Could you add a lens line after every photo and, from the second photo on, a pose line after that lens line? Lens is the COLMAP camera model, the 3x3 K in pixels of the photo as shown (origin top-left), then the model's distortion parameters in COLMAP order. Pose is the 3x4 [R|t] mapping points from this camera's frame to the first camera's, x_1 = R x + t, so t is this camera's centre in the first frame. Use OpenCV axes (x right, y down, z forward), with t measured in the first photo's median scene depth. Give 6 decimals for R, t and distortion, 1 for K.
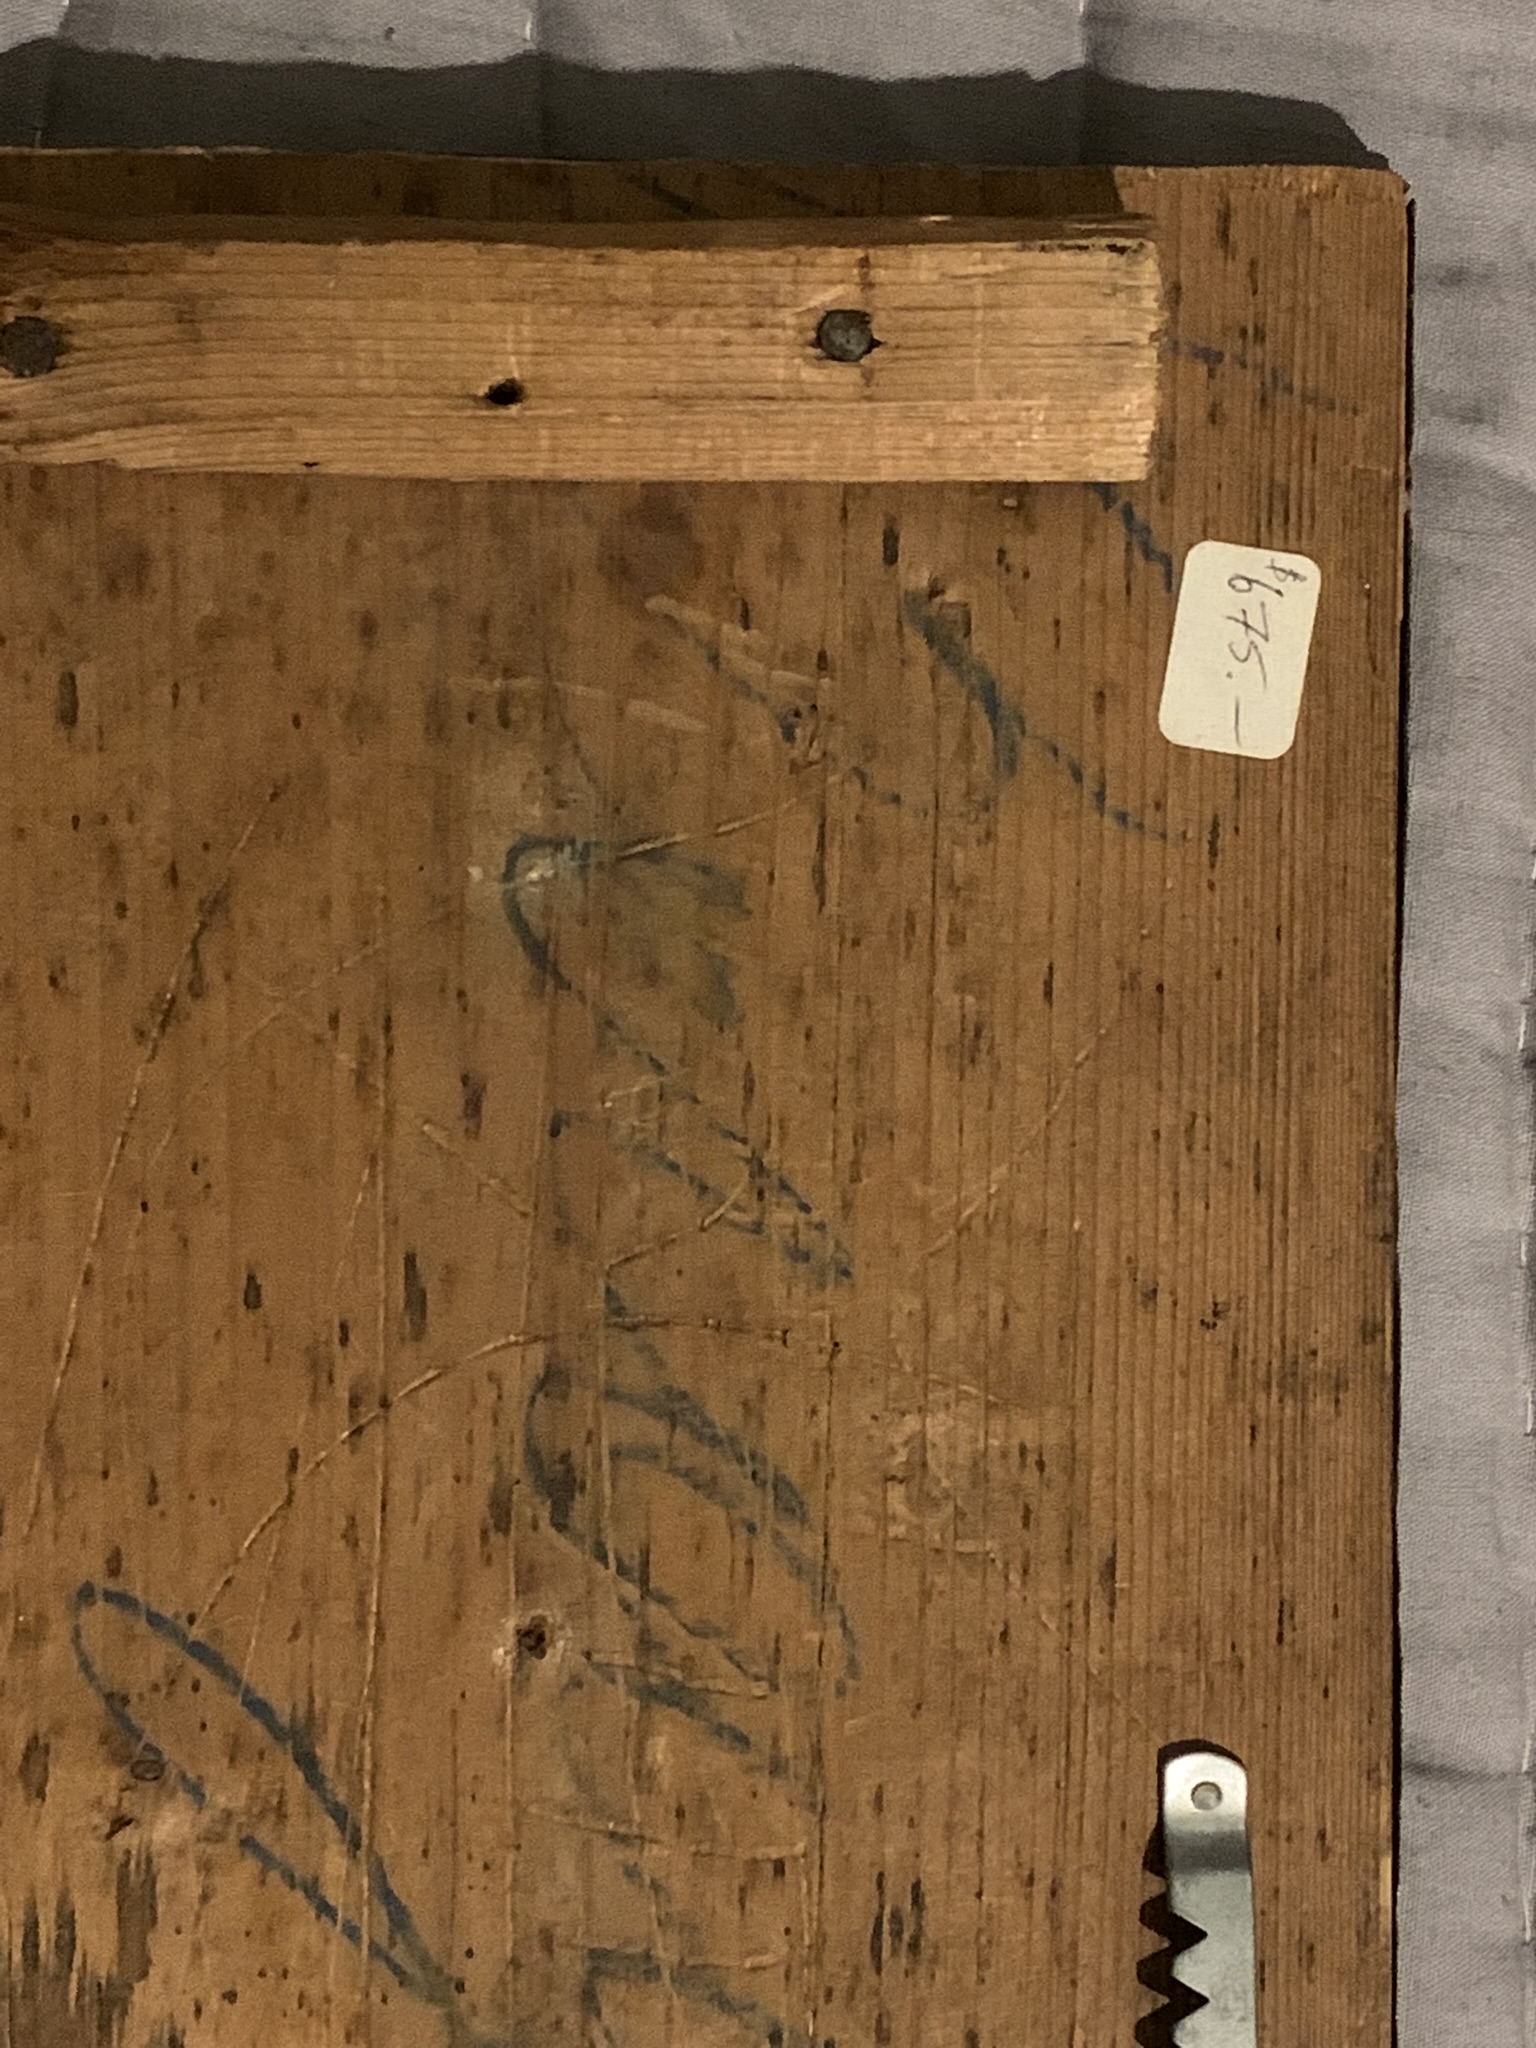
lens RADIAL K [[3861.8, 0, 768.0], [0, 3861.8, 1024.0], [0, 0, 1]] dist [0.194196, -0.494354]
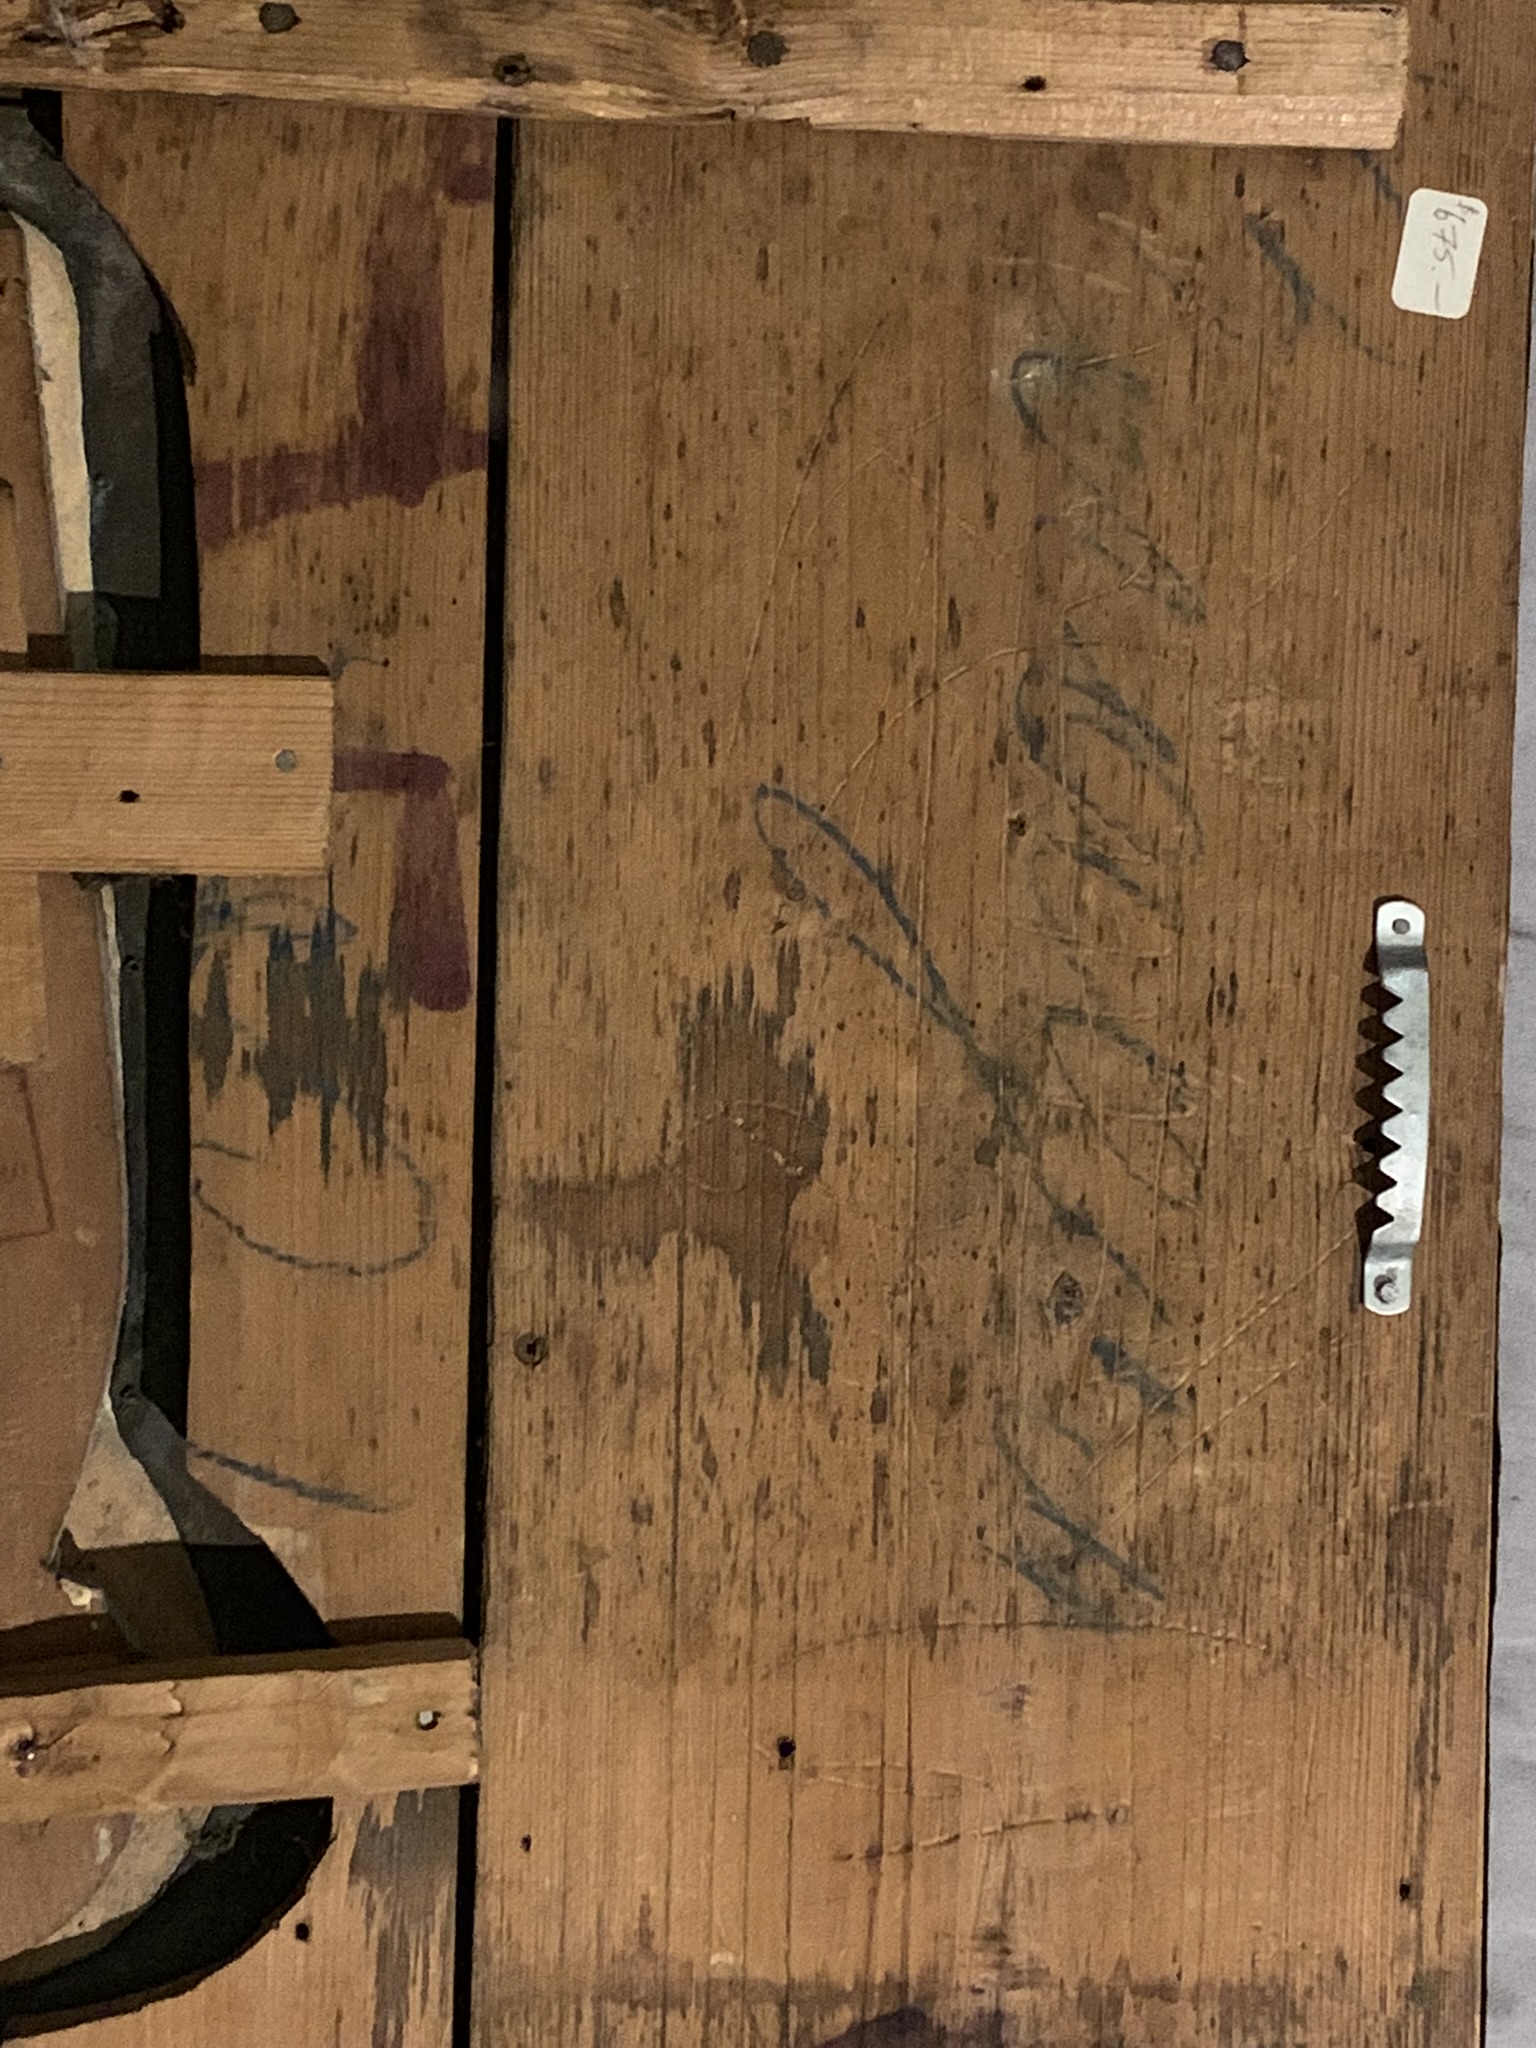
lens RADIAL K [[3861.8, 0, 768.0], [0, 3861.8, 1024.0], [0, 0, 1]] dist [0.194196, -0.494354]
pose [[0.997445, 0.015584, 0.069714, -0.288867], [-0.016715, 0.999737, 0.015672, 0.221389], [-0.069452, -0.016797, 0.997444, -0.700710]]
